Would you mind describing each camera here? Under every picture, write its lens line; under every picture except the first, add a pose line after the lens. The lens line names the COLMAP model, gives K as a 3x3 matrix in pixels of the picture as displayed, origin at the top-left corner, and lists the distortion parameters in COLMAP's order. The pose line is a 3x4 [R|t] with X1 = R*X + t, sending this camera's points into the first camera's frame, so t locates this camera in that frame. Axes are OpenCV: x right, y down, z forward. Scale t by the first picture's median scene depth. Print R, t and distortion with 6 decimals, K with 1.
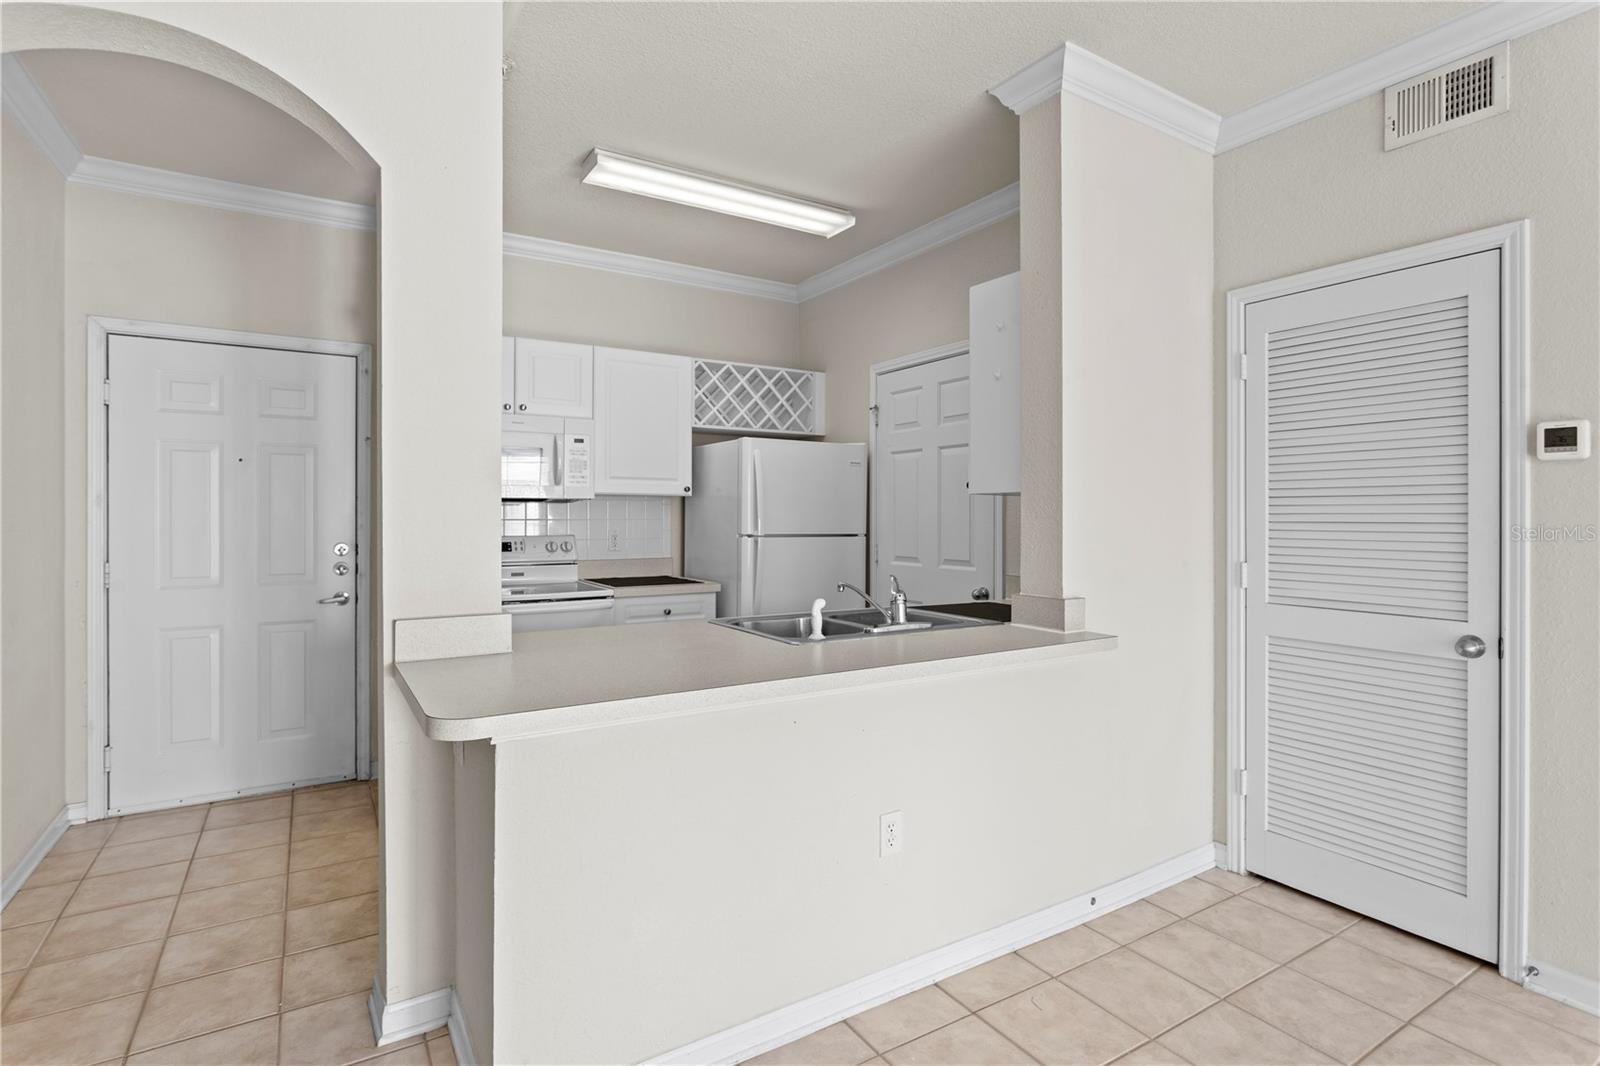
lens RADIAL K [[790.2, 0, 821.9], [0, 790.2, 521.7], [0, 0, 1]] dist [-0.019111, 0.008051]
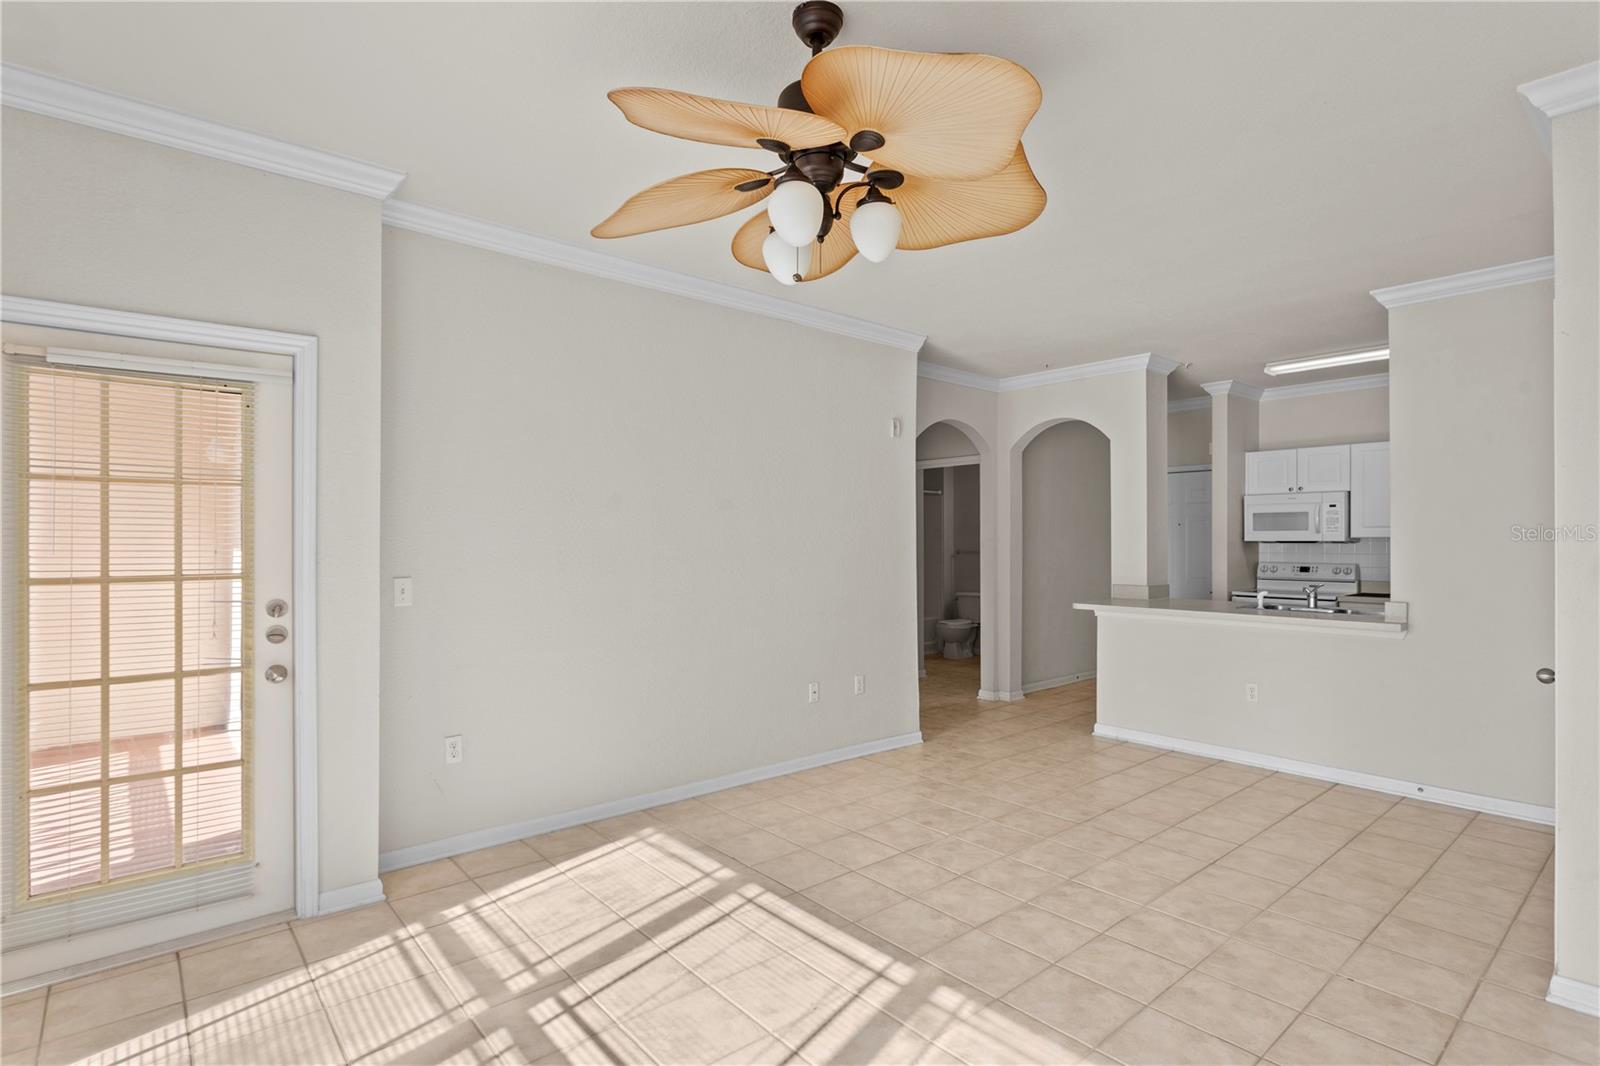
lens RADIAL K [[790.2, 0, 825.3], [0, 790.2, 539.9], [0, 0, 1]] dist [-0.019111, 0.008051]
pose [[0.163936, -0.003387, -0.986465, 1.562624], [-0.013371, 0.999895, -0.005655, -0.011105], [0.986380, 0.014117, 0.163873, -0.446940]]
